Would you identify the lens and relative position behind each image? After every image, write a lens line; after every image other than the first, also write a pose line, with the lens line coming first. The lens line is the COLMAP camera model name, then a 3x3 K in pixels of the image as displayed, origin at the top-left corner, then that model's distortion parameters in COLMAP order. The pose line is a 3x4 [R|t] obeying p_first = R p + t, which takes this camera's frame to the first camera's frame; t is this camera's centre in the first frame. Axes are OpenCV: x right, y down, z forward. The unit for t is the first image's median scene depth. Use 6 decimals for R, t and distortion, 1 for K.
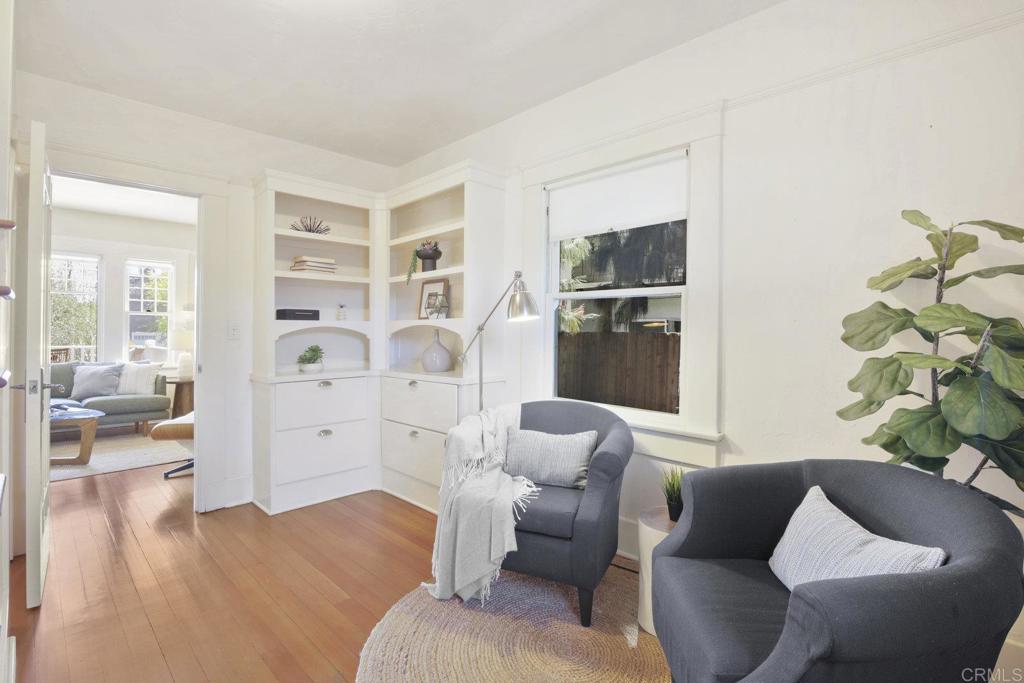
lens RADIAL K [[472.2, 0, 511.6], [0, 472.2, 337.2], [0, 0, 1]] dist [-0.013416, 0.000649]
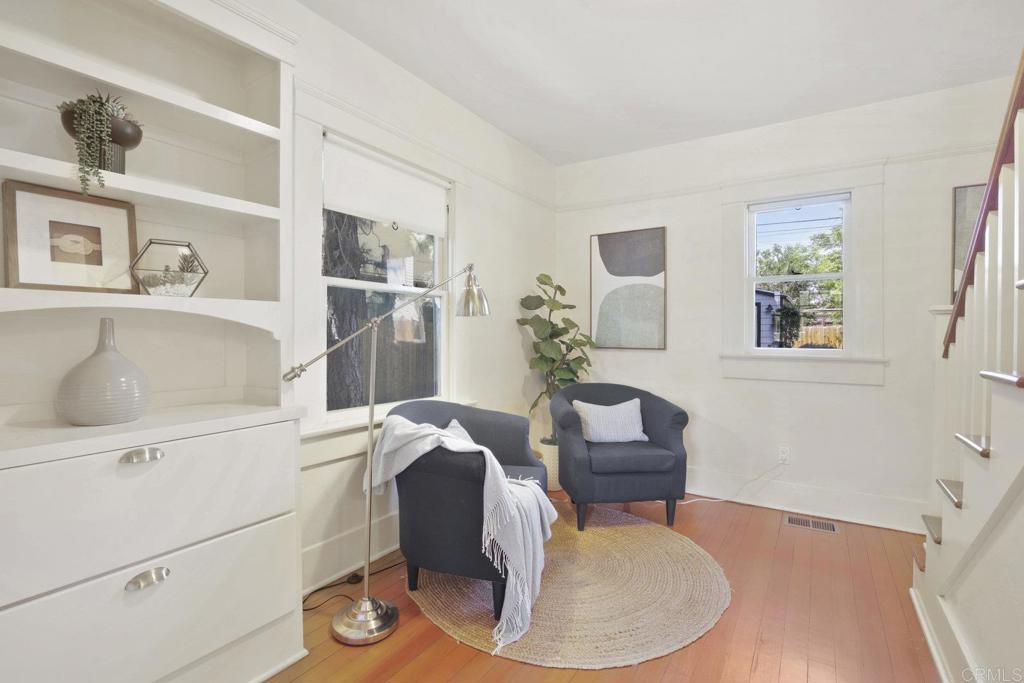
lens RADIAL K [[472.2, 0, 511.6], [0, 472.2, 337.2], [0, 0, 1]] dist [-0.013416, 0.000649]
pose [[-0.180550, -0.013682, 0.983471, -0.669259], [0.004020, 0.999885, 0.014648, -0.005324], [-0.983558, 0.006598, -0.180475, 0.792049]]
